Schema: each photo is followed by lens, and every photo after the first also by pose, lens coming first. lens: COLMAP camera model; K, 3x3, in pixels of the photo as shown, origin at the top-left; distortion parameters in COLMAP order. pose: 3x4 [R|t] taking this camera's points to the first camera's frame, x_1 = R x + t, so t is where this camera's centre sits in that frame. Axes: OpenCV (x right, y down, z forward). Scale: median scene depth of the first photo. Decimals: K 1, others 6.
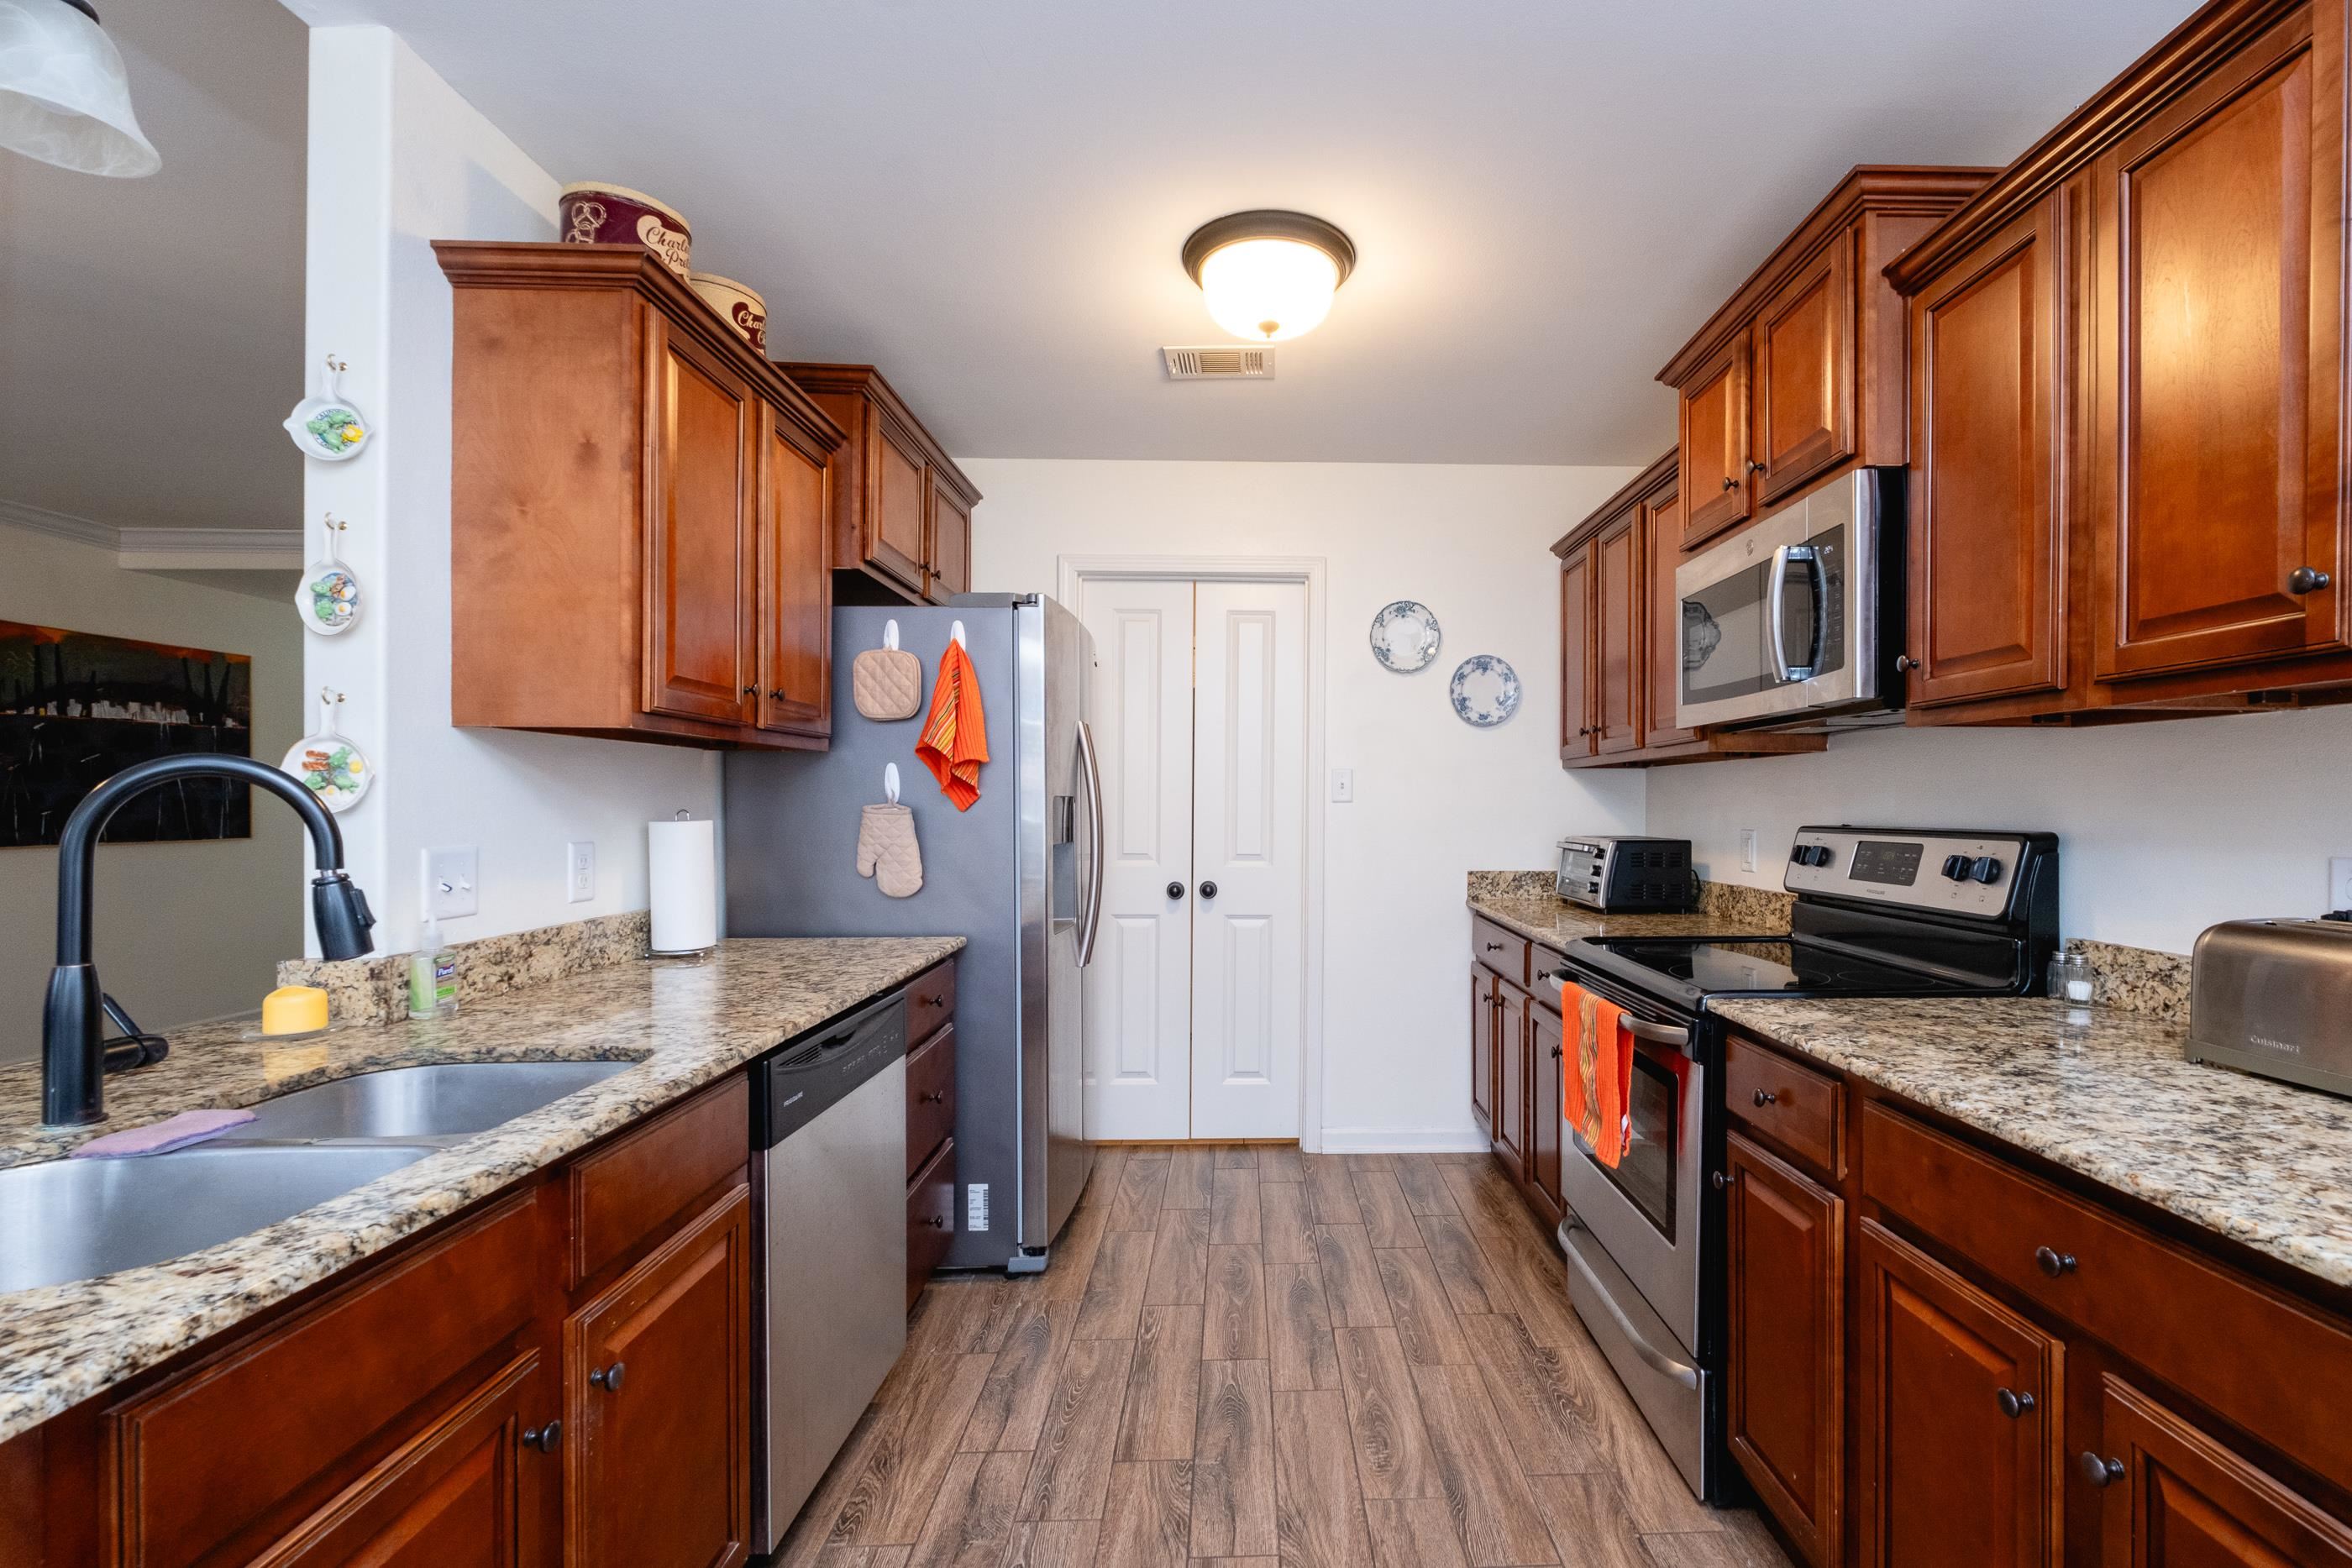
lens RADIAL K [[1075.5, 0, 1257.4], [0, 1075.5, 808.1], [0, 0, 1]] dist [0.002876, 0.001339]
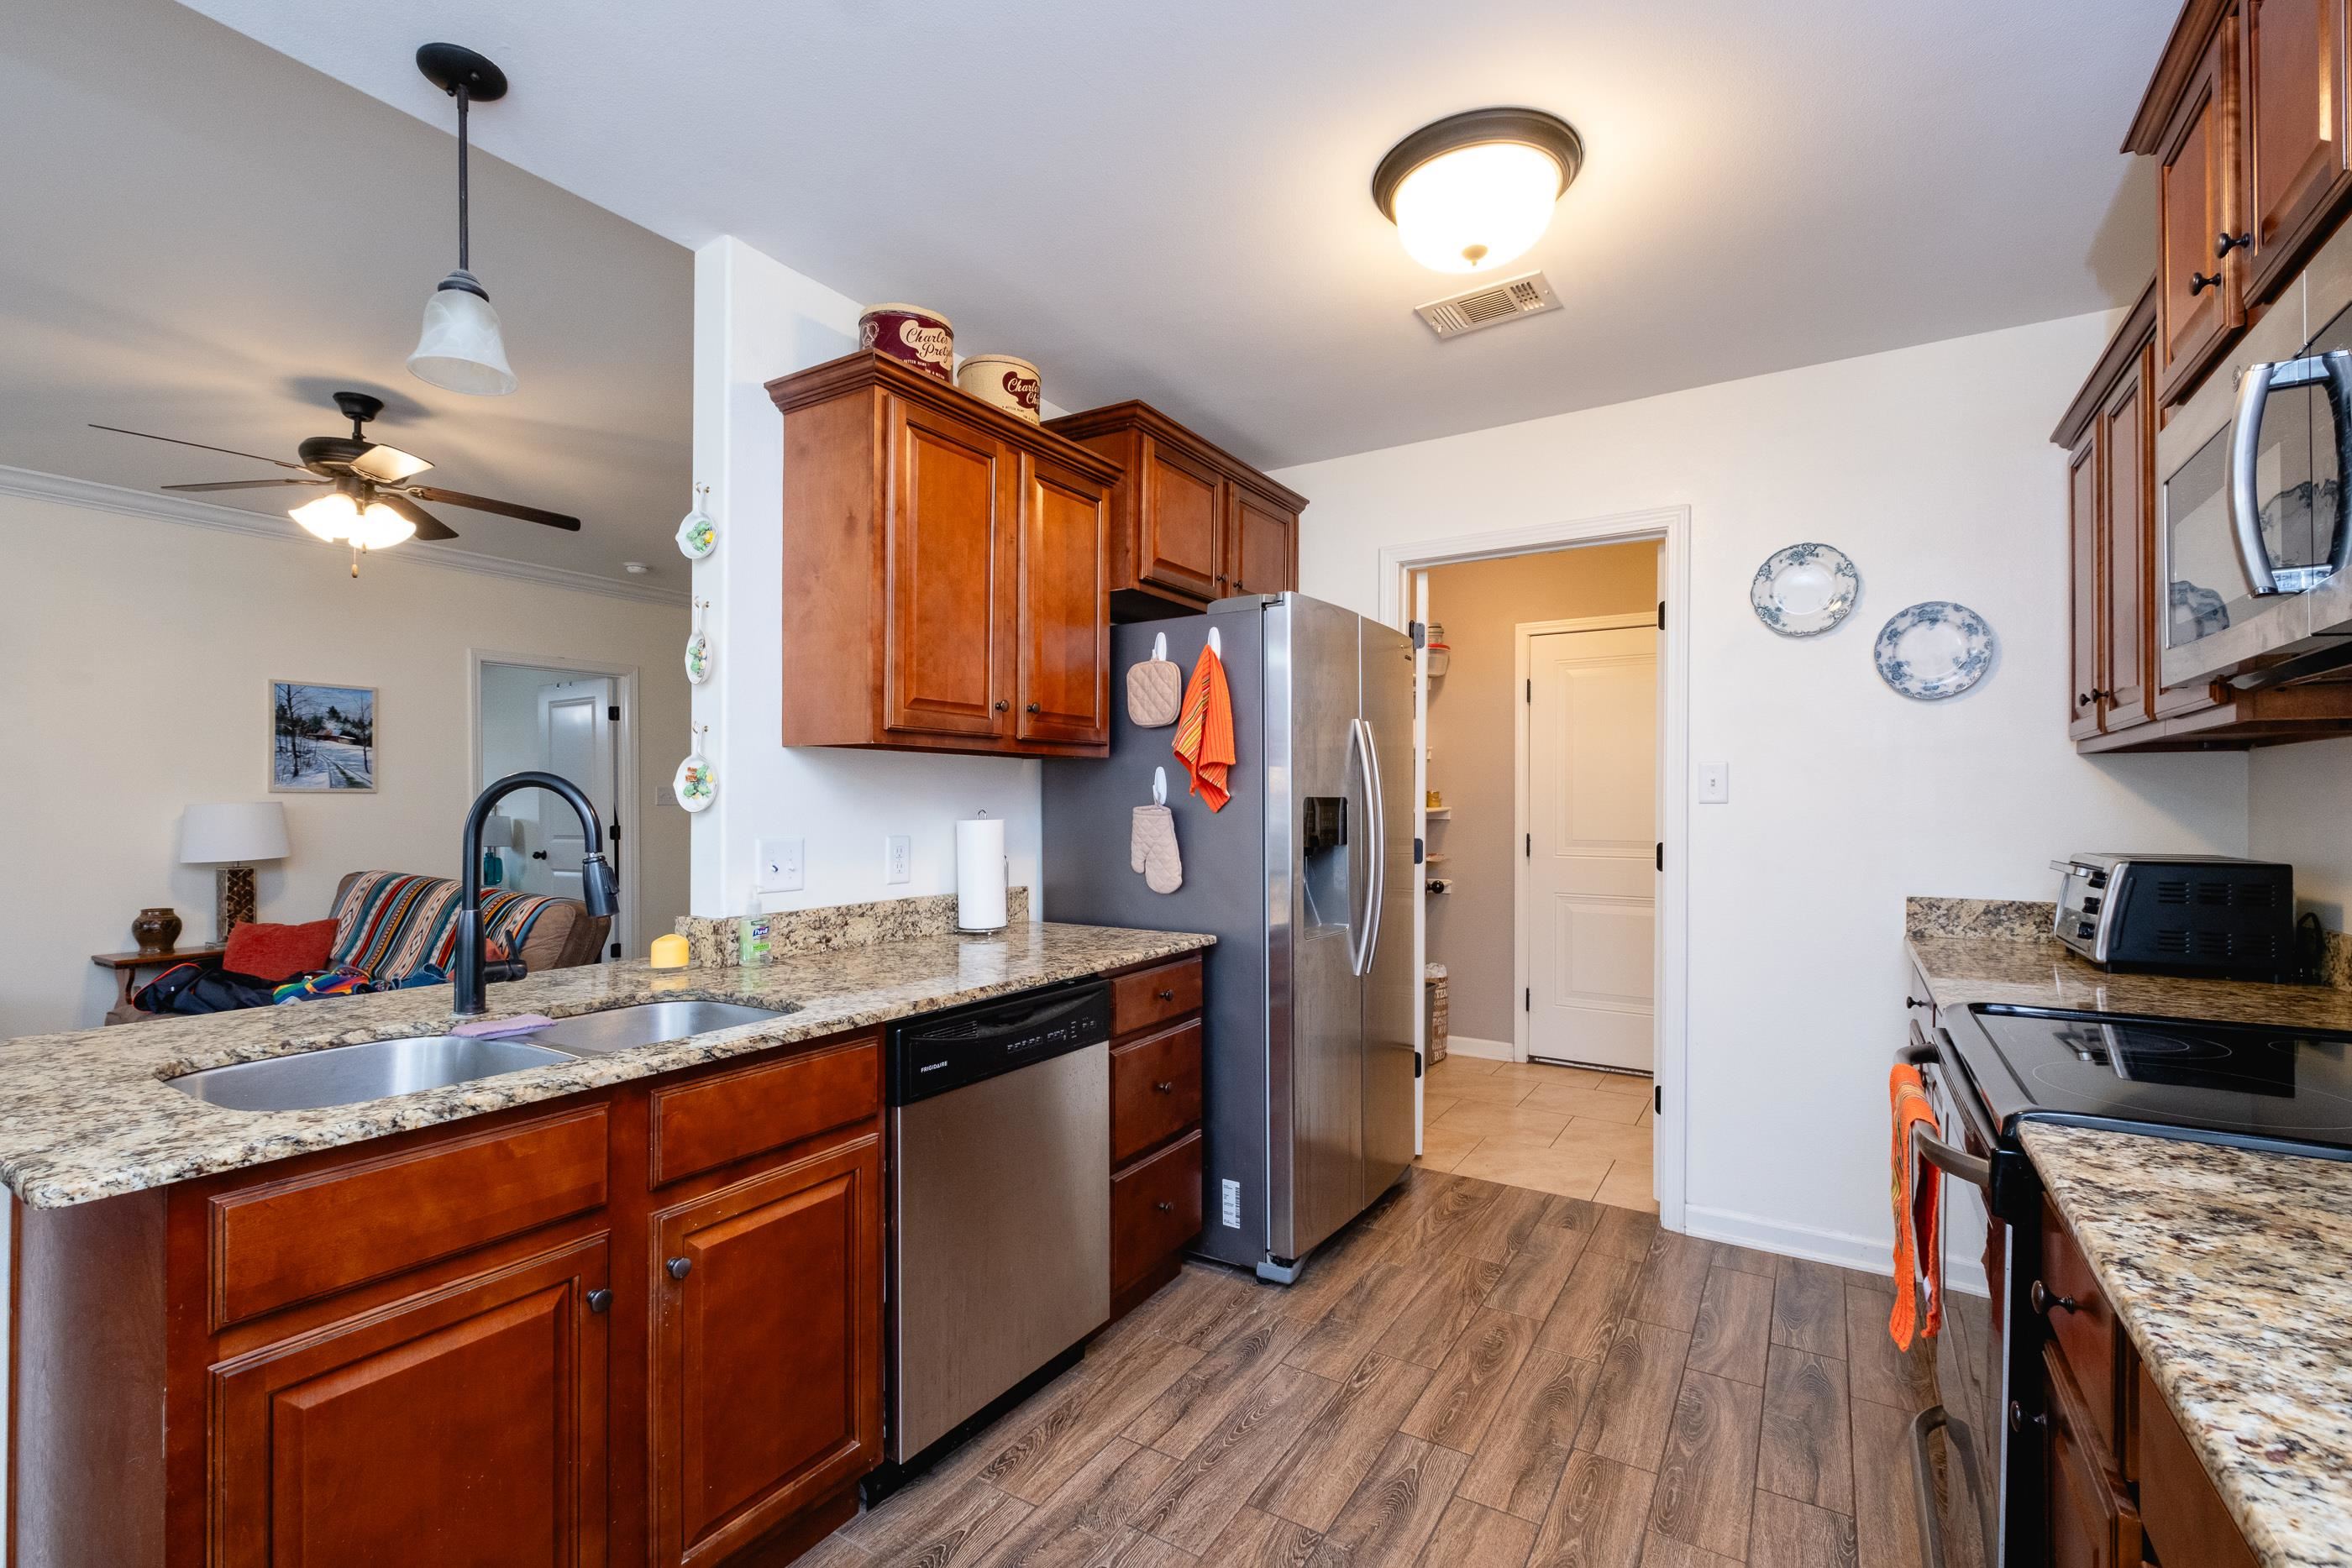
lens RADIAL K [[1031.4, 0, 1100.4], [0, 1031.4, 804.3], [0, 0, 1]] dist [-0.000839, -0.000881]
pose [[0.812868, -0.001152, -0.582447, 0.280201], [-0.002728, 0.999980, -0.005785, 0.000938], [0.582442, 0.006292, 0.812848, 0.184505]]
